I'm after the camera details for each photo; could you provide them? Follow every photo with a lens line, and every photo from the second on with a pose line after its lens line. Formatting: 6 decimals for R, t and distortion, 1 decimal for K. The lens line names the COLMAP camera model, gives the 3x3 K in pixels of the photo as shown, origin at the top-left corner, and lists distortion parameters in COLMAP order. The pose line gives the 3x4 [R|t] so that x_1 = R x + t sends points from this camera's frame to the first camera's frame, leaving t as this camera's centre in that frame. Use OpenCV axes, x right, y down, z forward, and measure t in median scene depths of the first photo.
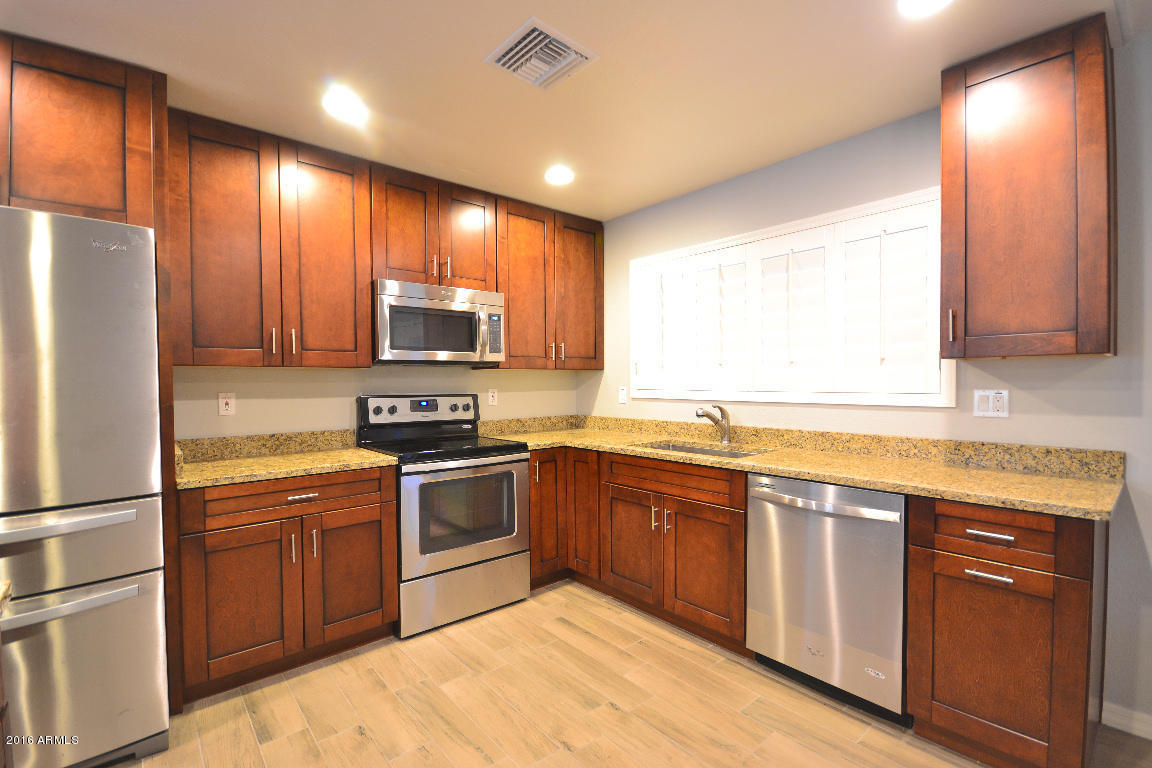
lens RADIAL K [[512.8, 0, 575.5], [0, 512.8, 392.0], [0, 0, 1]] dist [-0.000178, -0.000134]
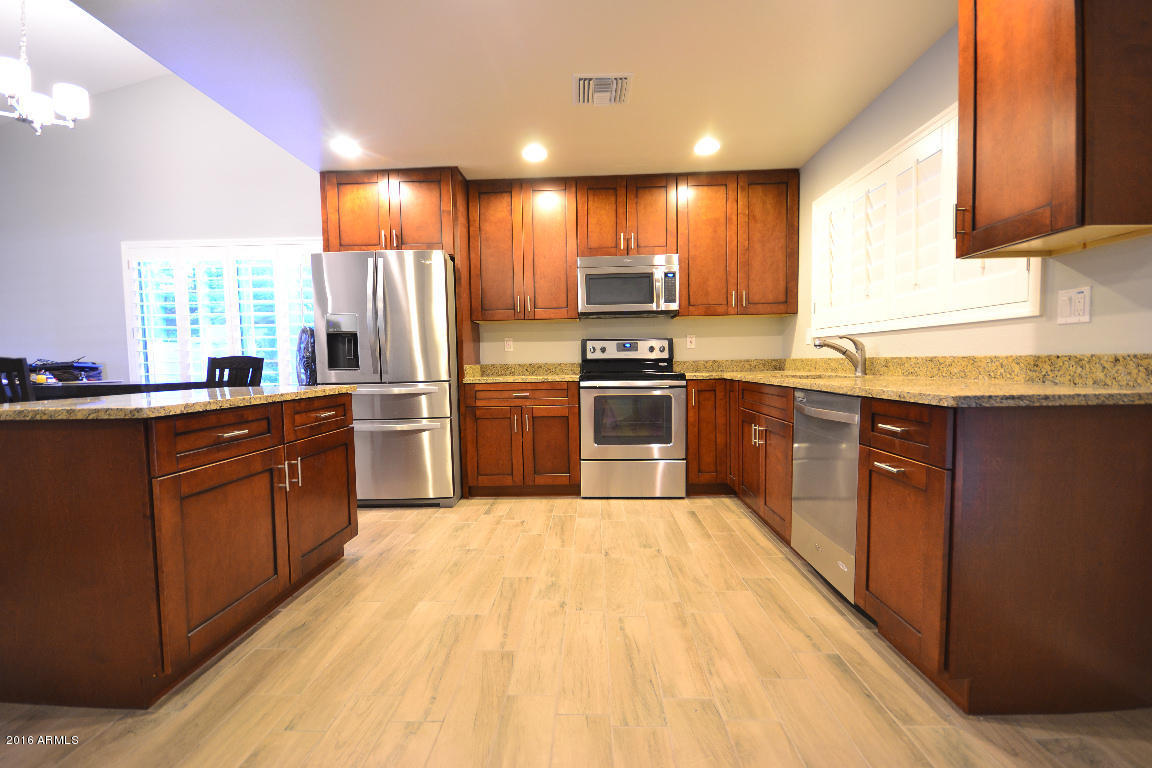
lens RADIAL K [[512.8, 0, 575.5], [0, 512.8, 392.0], [0, 0, 1]] dist [-0.000178, -0.000134]
pose [[0.737807, 0.033808, -0.674165, 0.631467], [-0.000712, 0.998783, 0.049308, 0.095573], [0.675011, -0.035899, 0.736933, -0.108473]]
